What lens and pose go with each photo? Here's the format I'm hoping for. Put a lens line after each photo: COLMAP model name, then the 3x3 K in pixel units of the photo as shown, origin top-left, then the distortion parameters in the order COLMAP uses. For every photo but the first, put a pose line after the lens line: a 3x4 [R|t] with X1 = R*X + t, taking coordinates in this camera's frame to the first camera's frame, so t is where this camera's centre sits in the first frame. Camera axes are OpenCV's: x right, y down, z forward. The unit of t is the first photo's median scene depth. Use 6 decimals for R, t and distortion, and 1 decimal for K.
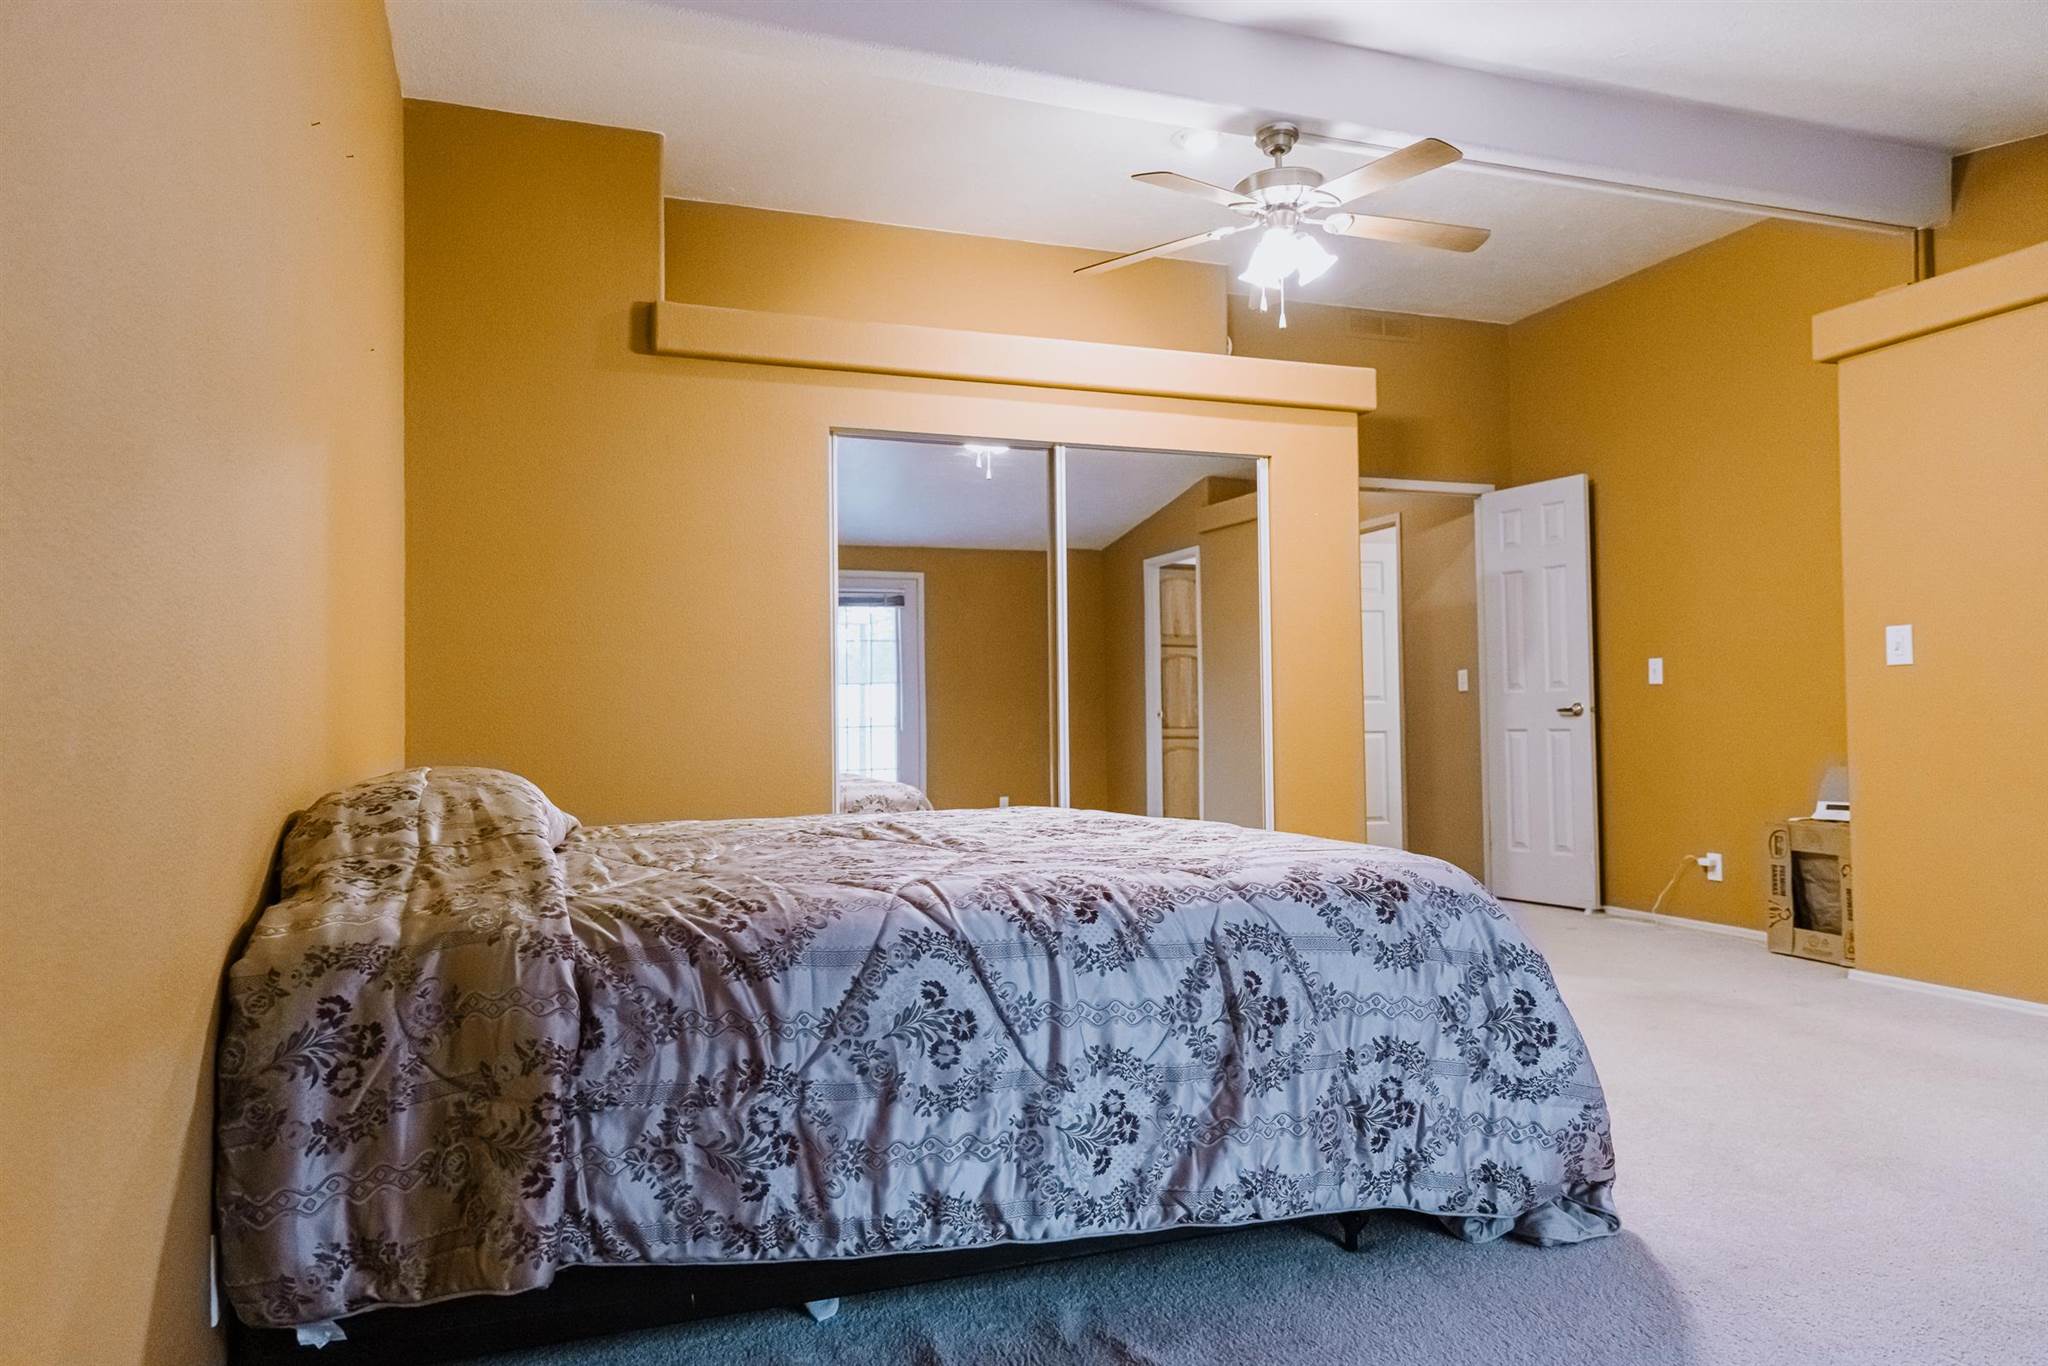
lens RADIAL K [[1356.6, 0, 1019.3], [0, 1356.6, 683.9], [0, 0, 1]] dist [0.018214, 0.000421]
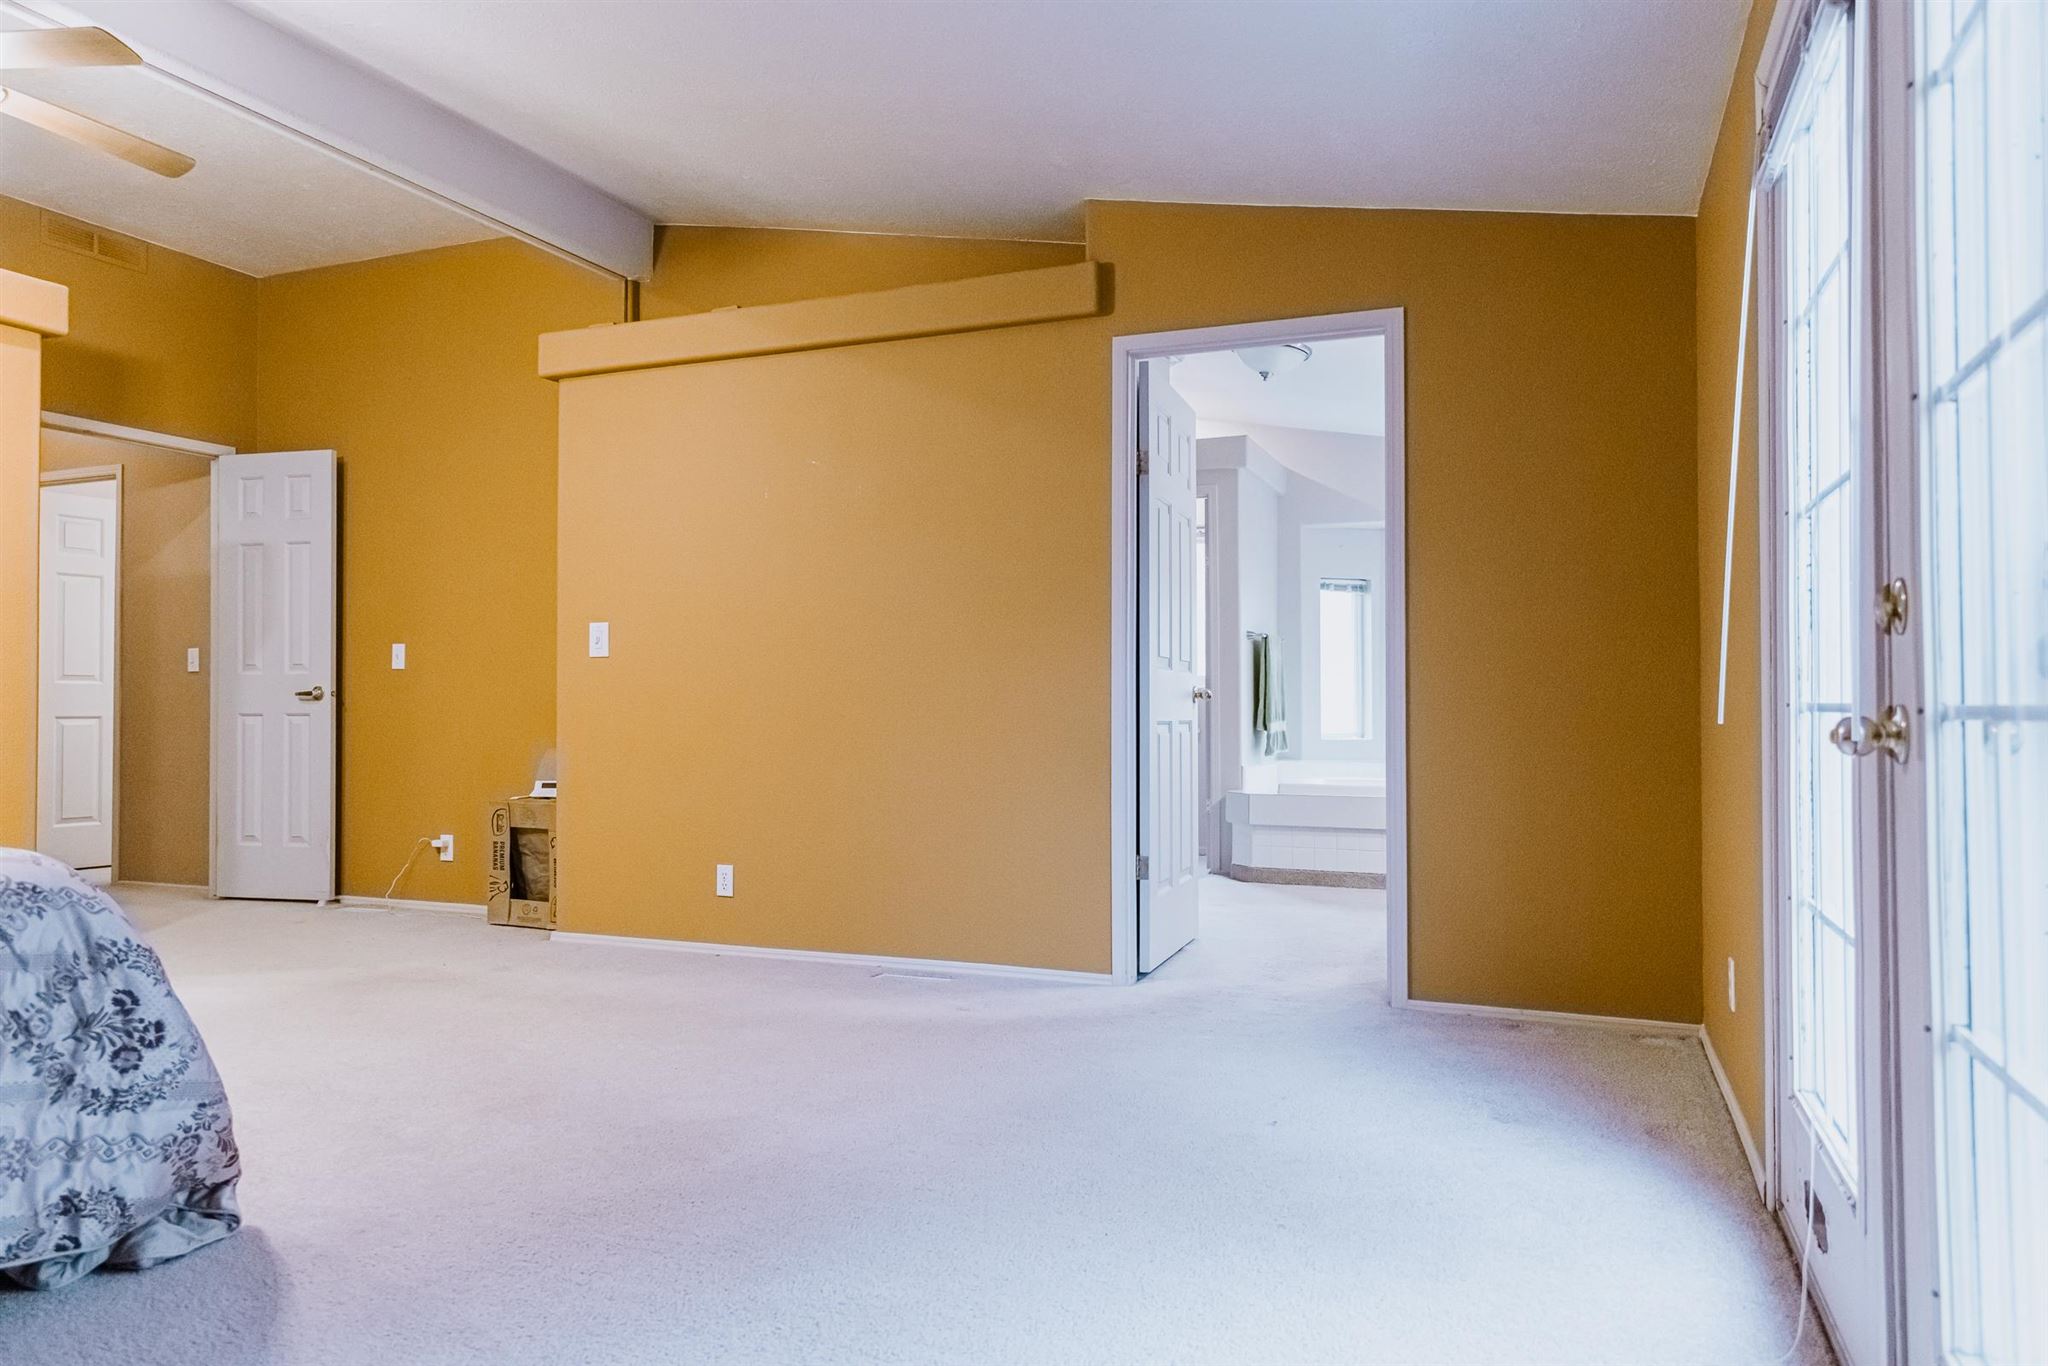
lens RADIAL K [[1356.6, 0, 1019.3], [0, 1356.6, 683.9], [0, 0, 1]] dist [0.018214, 0.000421]
pose [[0.691246, 0.026715, 0.722125, 0.117256], [-0.028687, 0.999543, -0.009518, 0.014344], [-0.722049, -0.014136, 0.691697, -0.048221]]
